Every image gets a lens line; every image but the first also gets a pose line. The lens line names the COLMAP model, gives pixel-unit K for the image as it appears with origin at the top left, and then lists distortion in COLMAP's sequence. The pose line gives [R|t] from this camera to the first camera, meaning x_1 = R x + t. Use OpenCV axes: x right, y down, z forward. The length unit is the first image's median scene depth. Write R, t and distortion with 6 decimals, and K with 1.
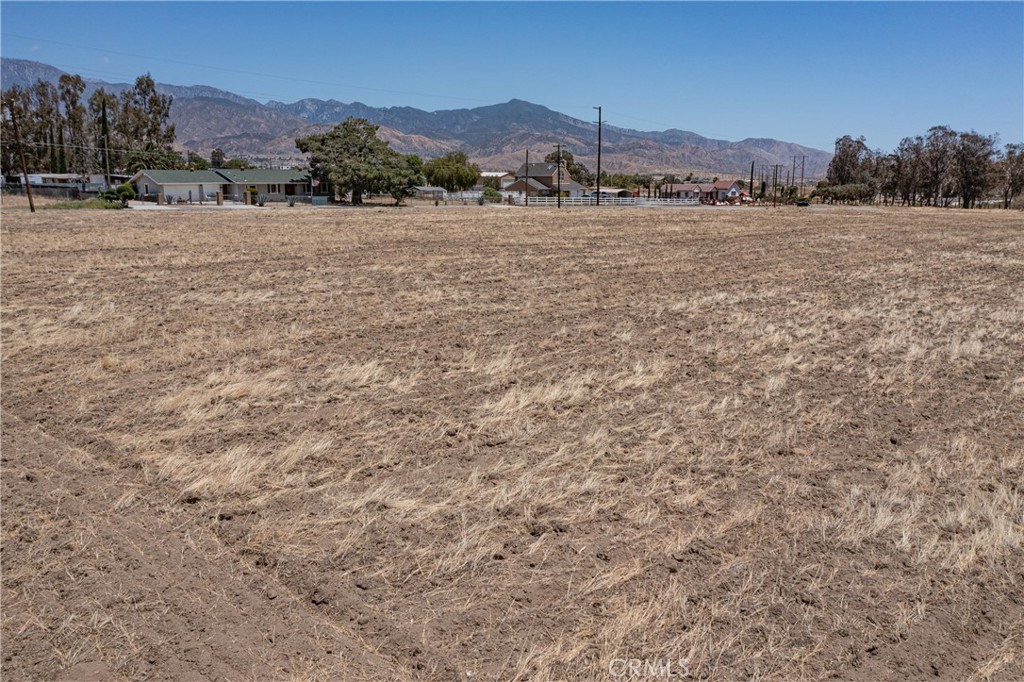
lens RADIAL K [[811.3, 0, 510.2], [0, 811.3, 339.4], [0, 0, 1]] dist [-0.023957, 0.009301]
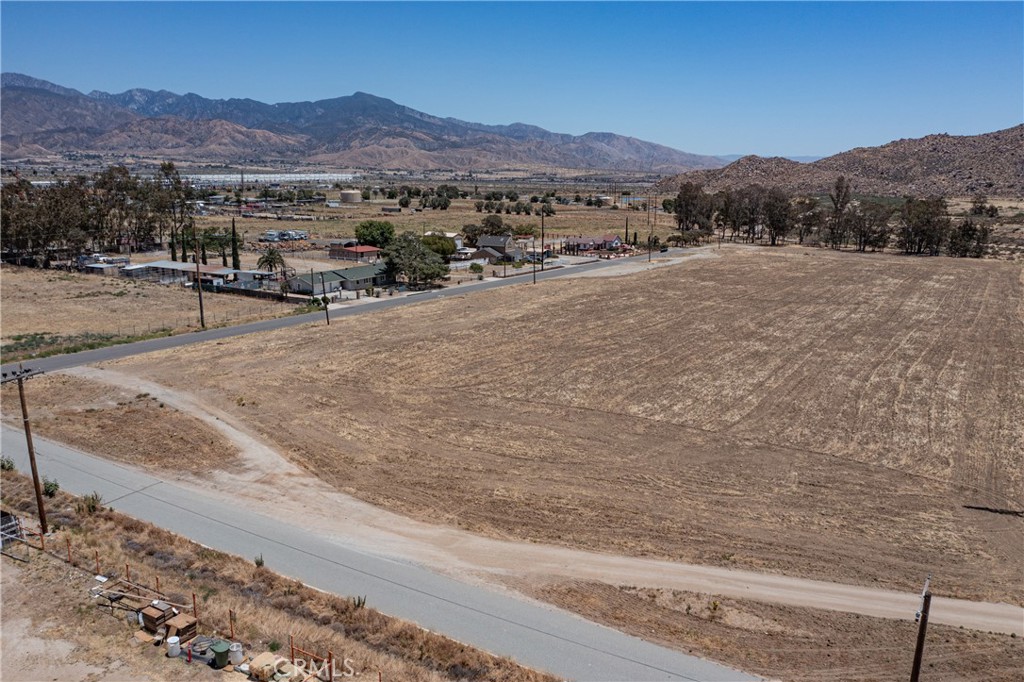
lens RADIAL K [[811.3, 0, 512.9], [0, 811.3, 342.7], [0, 0, 1]] dist [-0.023957, 0.009301]
pose [[0.982410, -0.042304, 0.181884, -0.095631], [0.039922, 0.999063, 0.016740, -0.023995], [-0.182422, -0.009185, 0.983177, -0.204280]]
